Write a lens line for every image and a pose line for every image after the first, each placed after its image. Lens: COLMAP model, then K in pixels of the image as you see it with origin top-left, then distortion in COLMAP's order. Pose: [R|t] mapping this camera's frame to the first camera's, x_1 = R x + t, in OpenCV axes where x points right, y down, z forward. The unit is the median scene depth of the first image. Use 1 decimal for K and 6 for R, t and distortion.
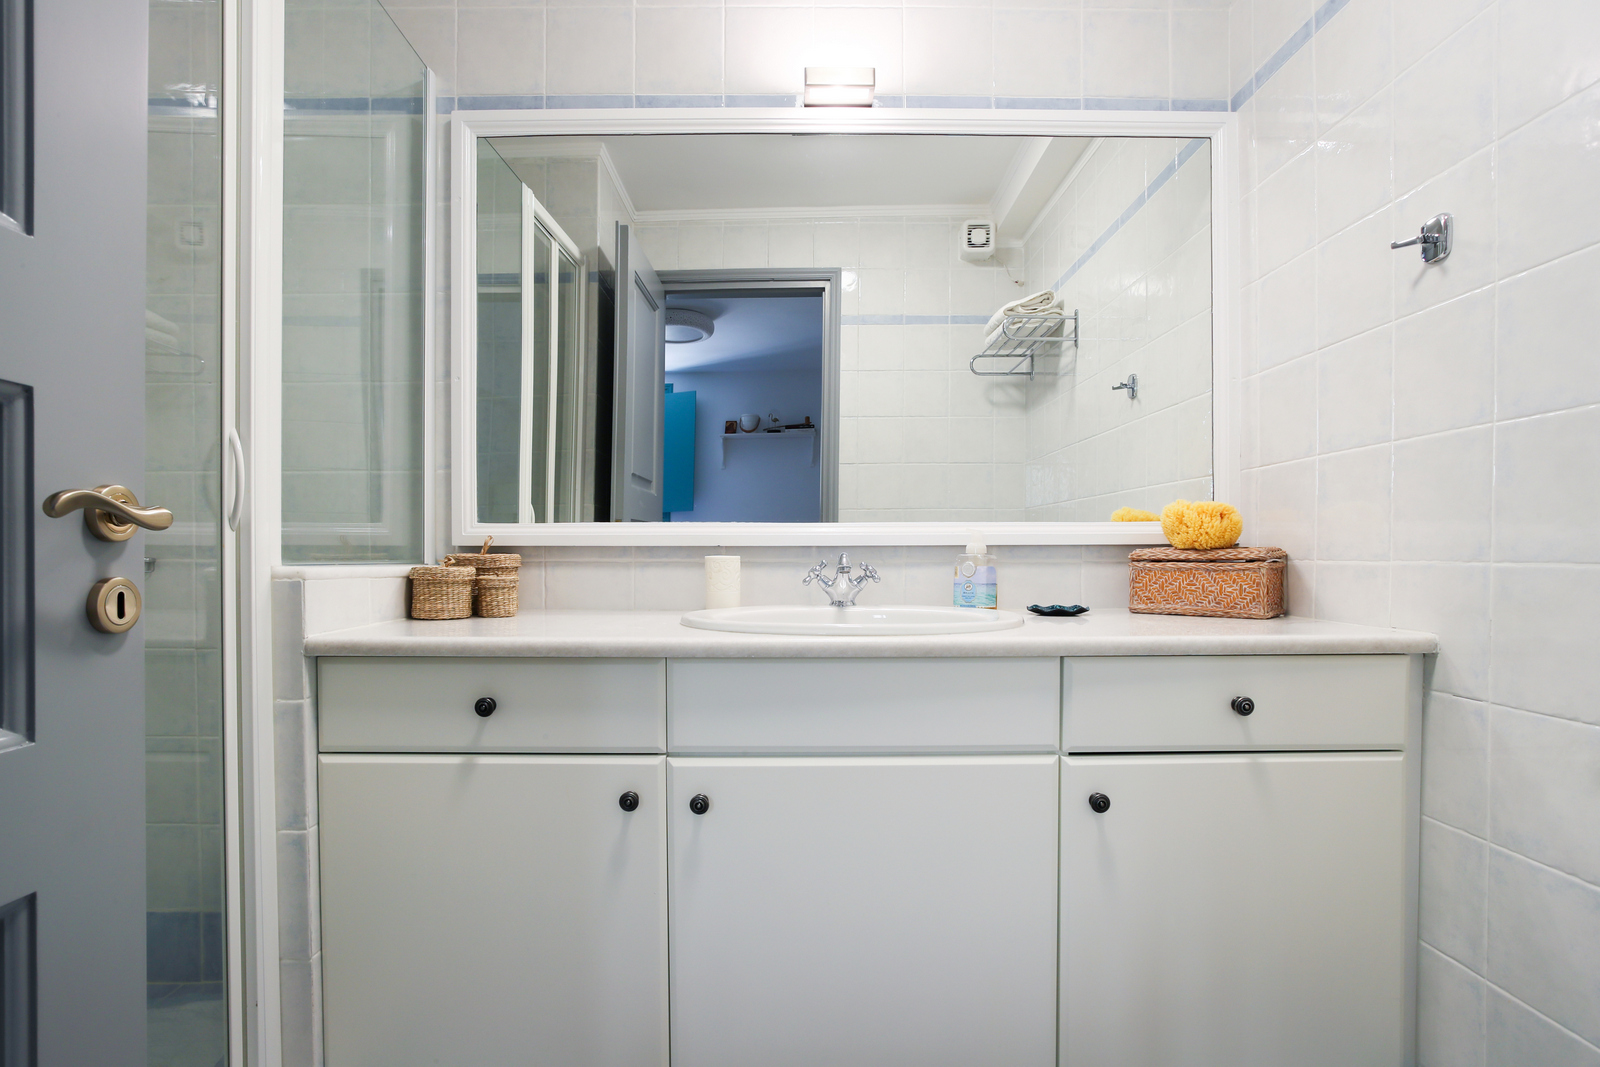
lens RADIAL K [[835.5, 0, 795.4], [0, 835.5, 551.2], [0, 0, 1]] dist [-0.062205, 0.036790]
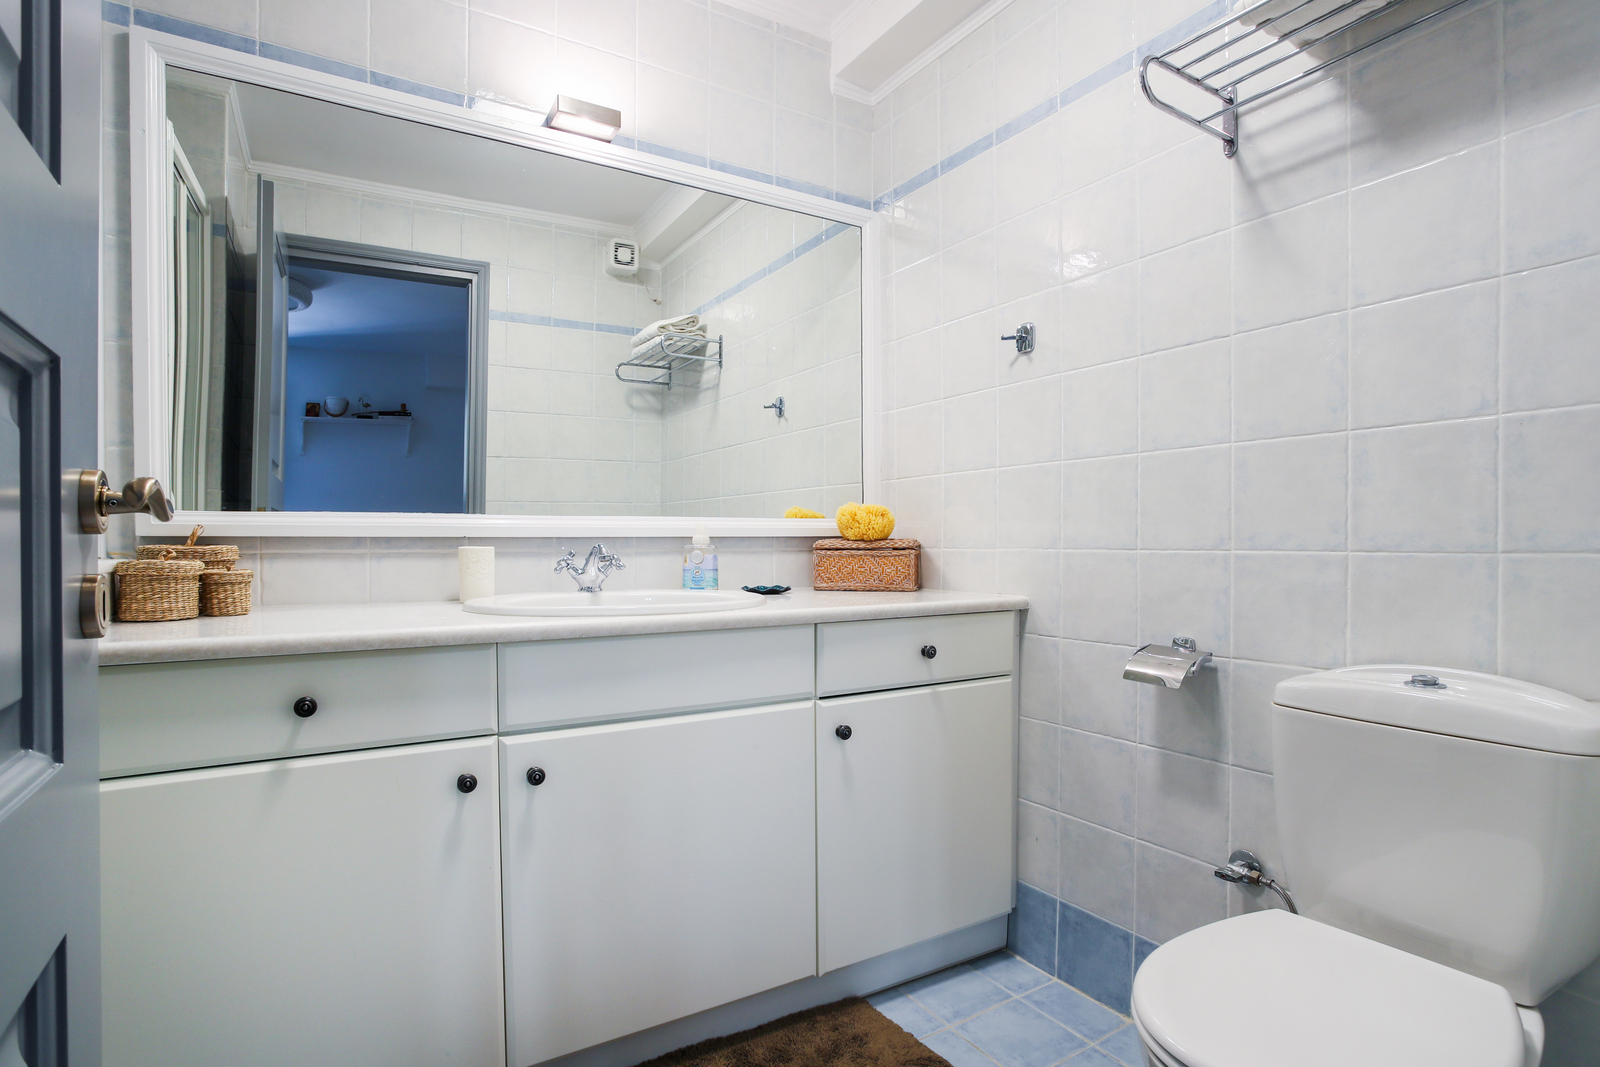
lens RADIAL K [[799.9, 0, 800.0], [0, 799.9, 533.5], [0, 0, 1]] dist [-0.057477, 0.027759]
pose [[0.859452, 0.004413, 0.511197, -0.243117], [0.000435, 0.999956, -0.009363, -0.001429], [-0.511215, 0.008270, 0.859413, -0.046024]]
